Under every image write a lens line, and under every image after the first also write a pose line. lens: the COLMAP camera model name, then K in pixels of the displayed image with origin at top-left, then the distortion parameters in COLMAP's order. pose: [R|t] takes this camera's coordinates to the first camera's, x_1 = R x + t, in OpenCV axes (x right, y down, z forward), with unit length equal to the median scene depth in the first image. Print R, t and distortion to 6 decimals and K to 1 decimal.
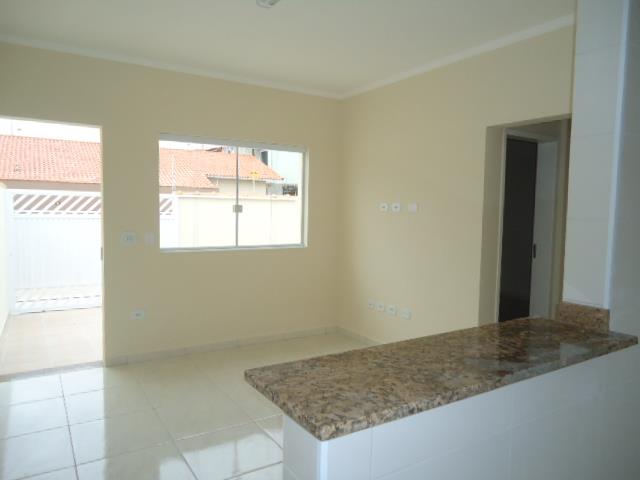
lens RADIAL K [[460.2, 0, 317.9], [0, 460.2, 237.5], [0, 0, 1]] dist [-0.009463, 0.011007]
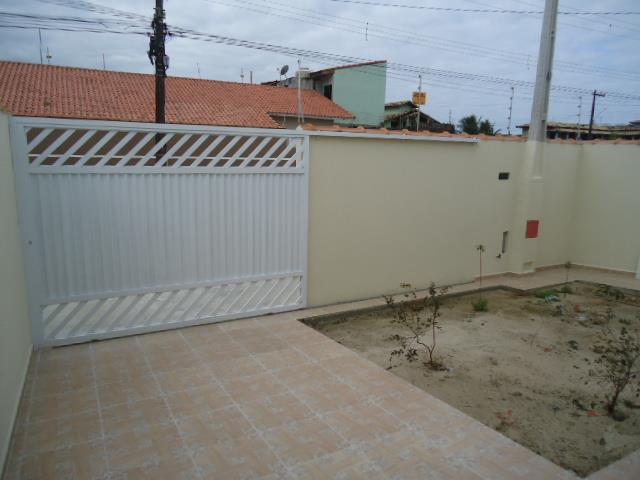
lens RADIAL K [[460.2, 0, 317.7], [0, 460.2, 241.1], [0, 0, 1]] dist [-0.009463, 0.011007]
pose [[0.997523, 0.017857, -0.068030, -0.251206], [-0.009111, 0.991892, 0.126758, -0.030381], [0.069742, -0.125825, 0.989598, 0.417337]]
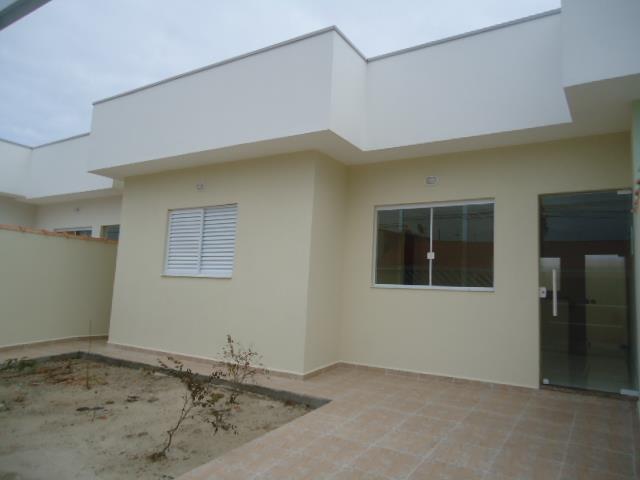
lens RADIAL K [[460.2, 0, 318.2], [0, 460.2, 240.5], [0, 0, 1]] dist [-0.009463, 0.011007]
pose [[-0.429455, 0.075822, 0.899900, -0.438140], [-0.000435, 0.996452, -0.084165, -0.015312], [-0.903088, -0.036537, -0.427898, 0.688185]]
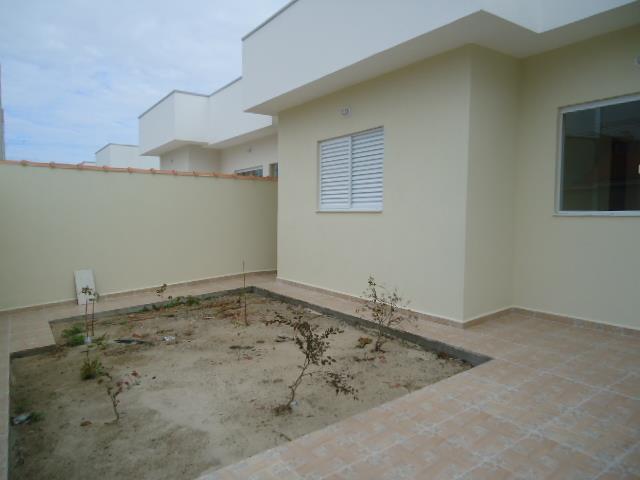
lens RADIAL K [[460.2, 0, 323.9], [0, 460.2, 239.5], [0, 0, 1]] dist [-0.009463, 0.011007]
pose [[-0.041568, -0.060306, 0.997314, -0.402411], [0.048155, 0.996896, 0.062288, -0.019032], [-0.997975, 0.050615, -0.038534, 0.646158]]
